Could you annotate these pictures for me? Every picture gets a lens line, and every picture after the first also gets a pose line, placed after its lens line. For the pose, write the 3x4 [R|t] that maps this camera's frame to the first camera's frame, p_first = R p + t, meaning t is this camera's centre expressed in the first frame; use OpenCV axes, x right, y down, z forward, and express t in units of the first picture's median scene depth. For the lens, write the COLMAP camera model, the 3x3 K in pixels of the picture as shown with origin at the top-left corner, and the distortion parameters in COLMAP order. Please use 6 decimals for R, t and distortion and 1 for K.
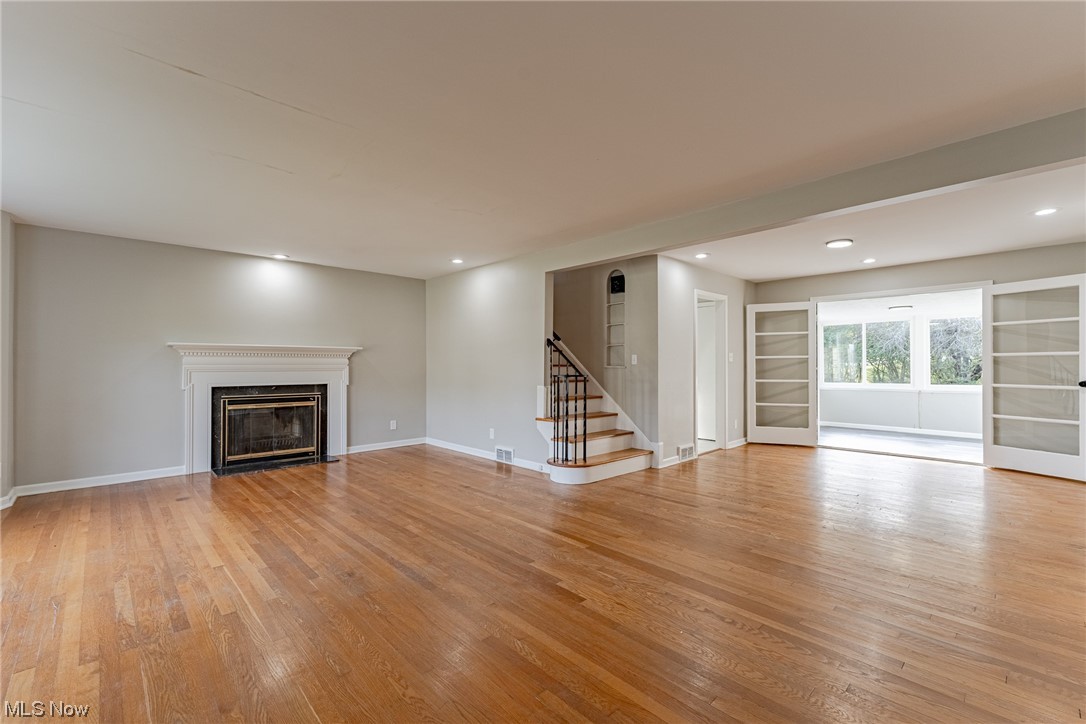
lens RADIAL K [[468.8, 0, 543.0], [0, 468.8, 362.0], [0, 0, 1]] dist [-0.000781, 0.000129]
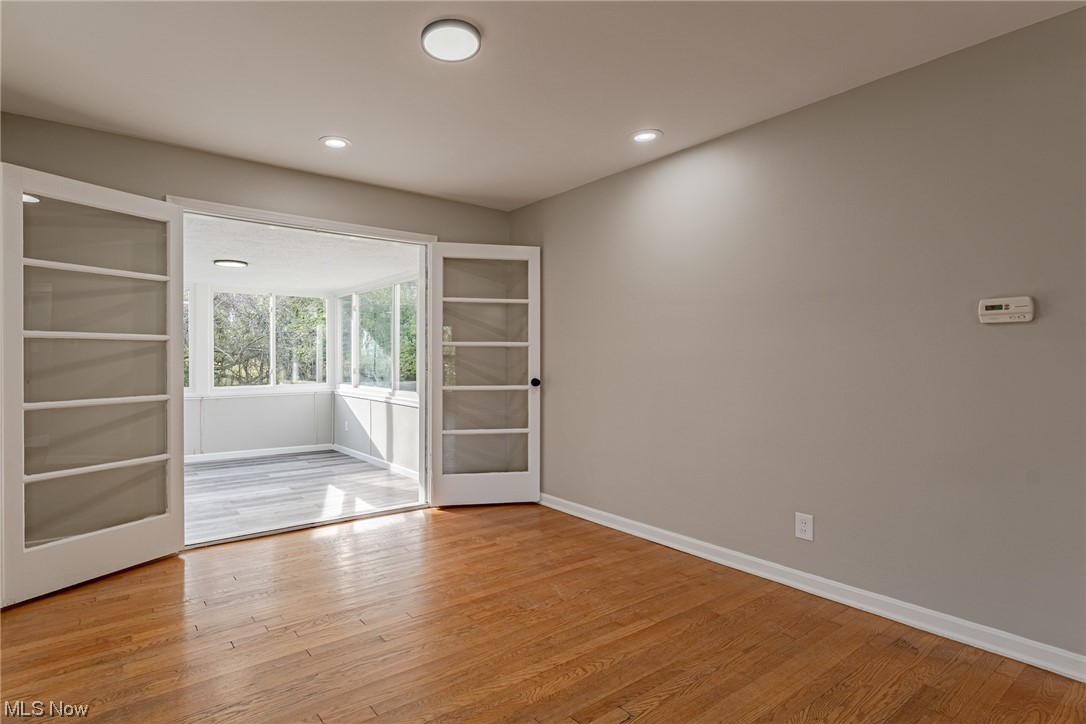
lens RADIAL K [[538.7, 0, 472.5], [0, 538.7, 359.3], [0, 0, 1]] dist [0.000649, 0.000159]
pose [[0.160406, -0.000259, 0.987051, 0.289498], [-0.009005, 0.999958, 0.001726, 0.008338], [-0.987010, -0.009165, 0.160397, 1.316833]]
